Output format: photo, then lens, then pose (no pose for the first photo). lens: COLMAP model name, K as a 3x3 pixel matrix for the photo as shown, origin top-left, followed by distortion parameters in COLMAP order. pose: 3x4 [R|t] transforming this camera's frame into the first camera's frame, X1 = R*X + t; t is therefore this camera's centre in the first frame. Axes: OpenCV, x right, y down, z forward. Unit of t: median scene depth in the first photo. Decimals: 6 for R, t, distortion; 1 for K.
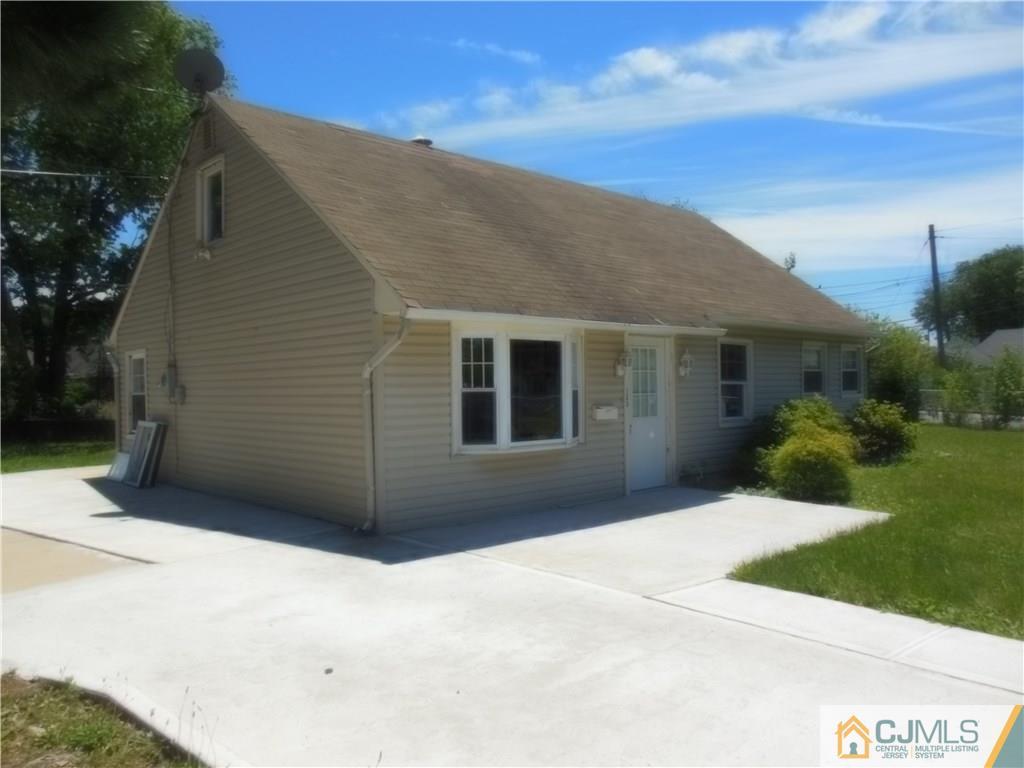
lens RADIAL K [[773.5, 0, 512.0], [0, 773.5, 384.0], [0, 0, 1]] dist [-0.088140, 0.180462]
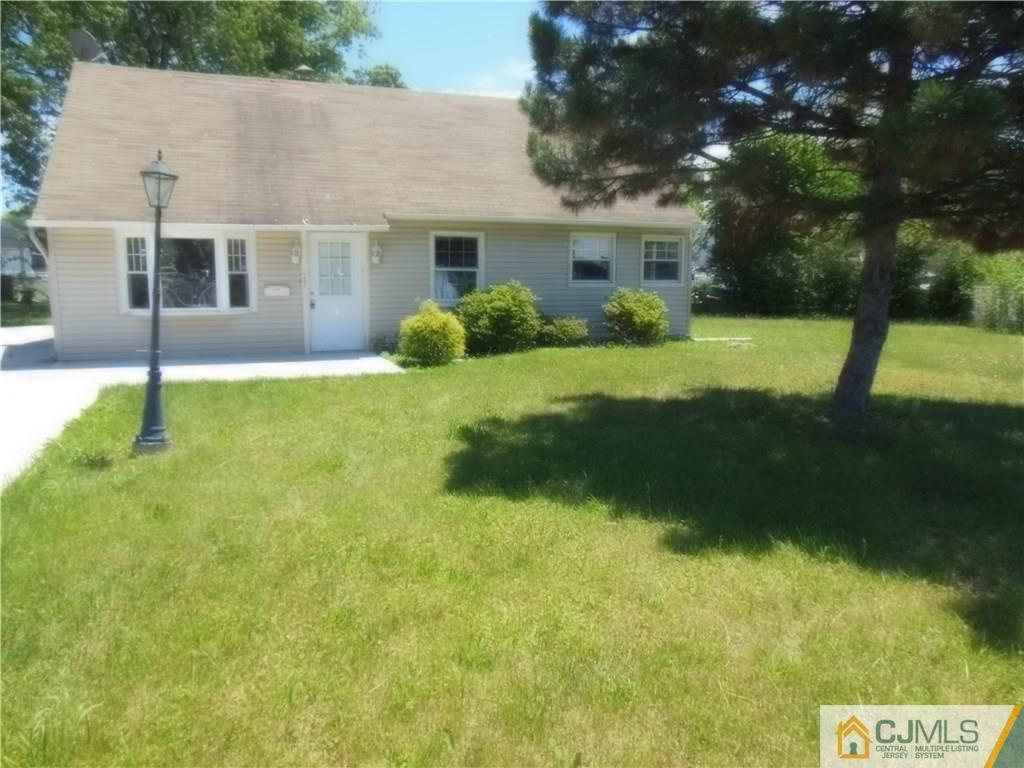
lens RADIAL K [[773.5, 0, 512.0], [0, 773.5, 384.0], [0, 0, 1]] dist [-0.088140, 0.180462]
pose [[0.922331, 0.067358, -0.380484, 0.994825], [-0.011468, 0.989027, 0.147291, -0.004310], [0.386230, -0.131488, 0.912983, -0.088620]]
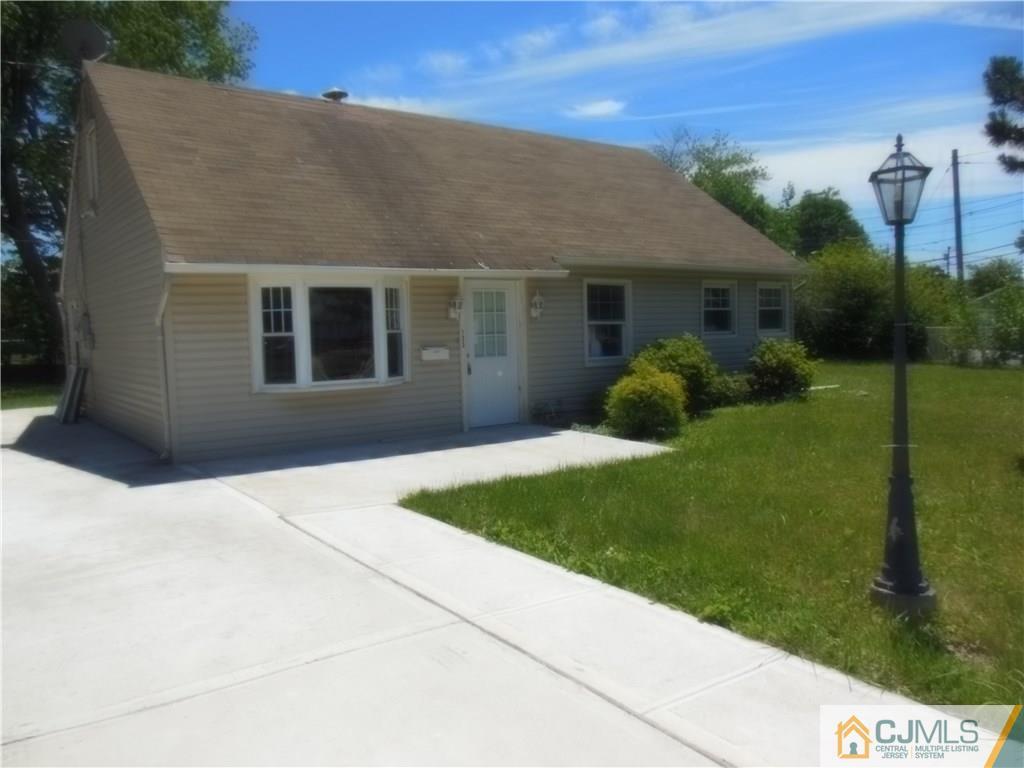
lens RADIAL K [[773.5, 0, 512.0], [0, 773.5, 384.0], [0, 0, 1]] dist [-0.088140, 0.180462]
pose [[0.992603, -0.003816, -0.121348, 0.344709], [0.013239, 0.996948, 0.076941, -0.001442], [0.120684, -0.077978, 0.989624, -0.039041]]
